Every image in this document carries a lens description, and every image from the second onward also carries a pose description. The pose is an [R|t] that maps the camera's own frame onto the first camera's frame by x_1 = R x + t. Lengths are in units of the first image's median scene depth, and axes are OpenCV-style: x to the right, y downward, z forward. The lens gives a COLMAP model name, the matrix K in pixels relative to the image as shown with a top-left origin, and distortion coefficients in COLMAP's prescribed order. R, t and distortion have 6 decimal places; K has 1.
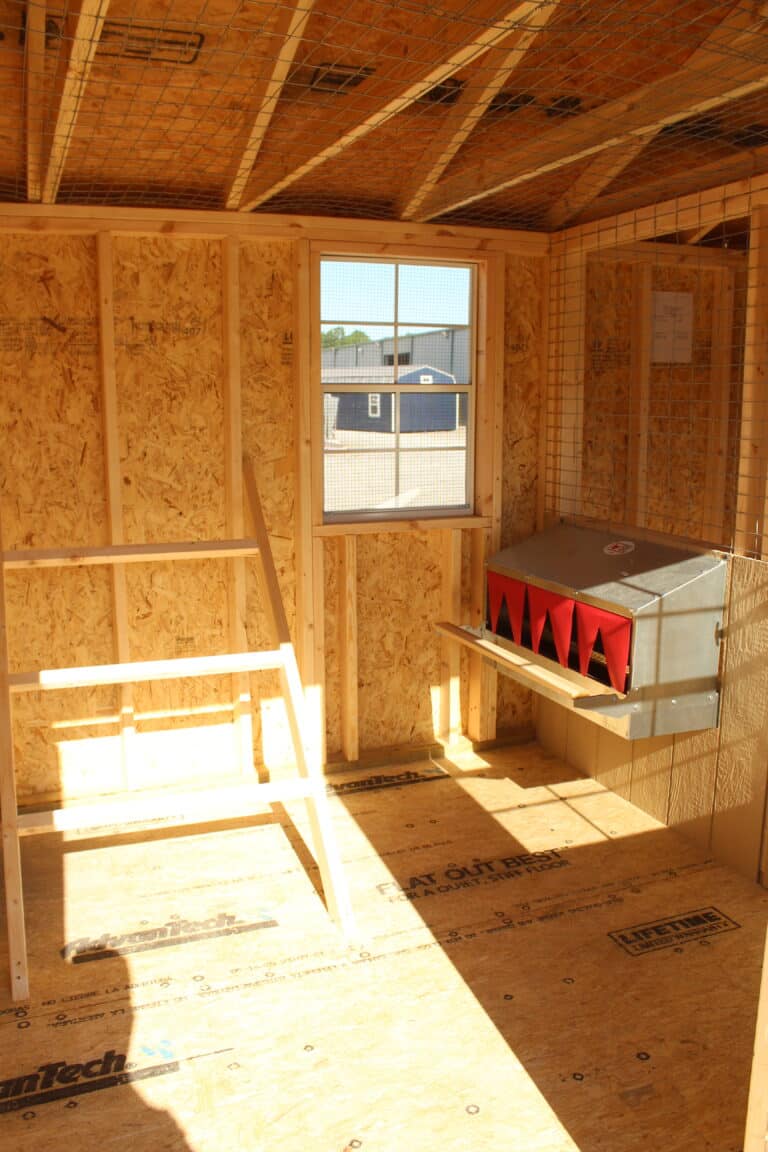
lens RADIAL K [[956.2, 0, 381.2], [0, 956.2, 571.9], [0, 0, 1]] dist [-0.115254, 0.055105]
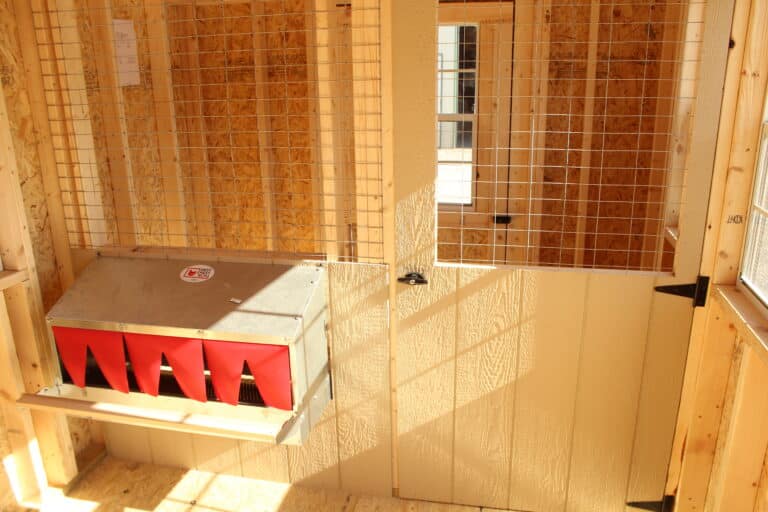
lens RADIAL K [[637.4, 0, 398.7], [0, 637.4, 281.9], [0, 0, 1]] dist [-0.115254, 0.055105]
pose [[0.565431, -0.273497, 0.778131, -0.162603], [0.167709, 0.961837, 0.216200, -0.122009], [-0.807565, 0.008253, 0.589720, 0.371053]]
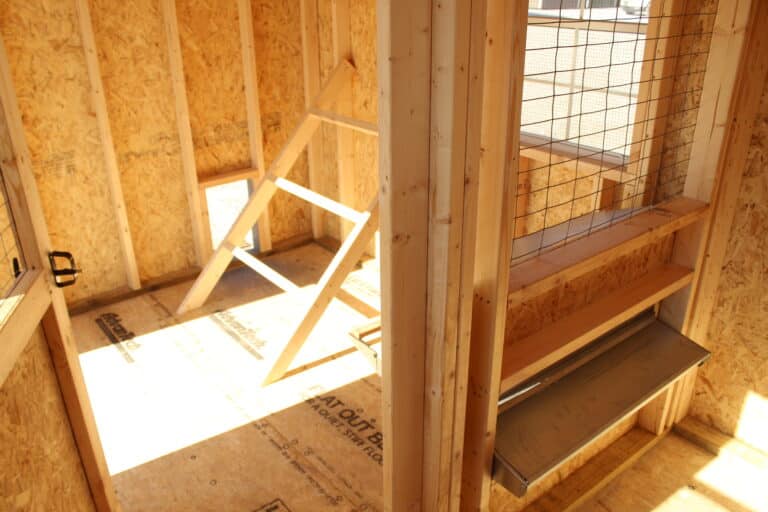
lens RADIAL K [[637.4, 0, 384.1], [0, 637.4, 259.0], [0, 0, 1]] dist [-0.115254, 0.055105]
pose [[0.294695, 0.377465, -0.877881, 0.628915], [-0.161370, 0.925142, 0.343615, -0.156313], [0.941868, 0.040402, 0.333546, 0.587711]]
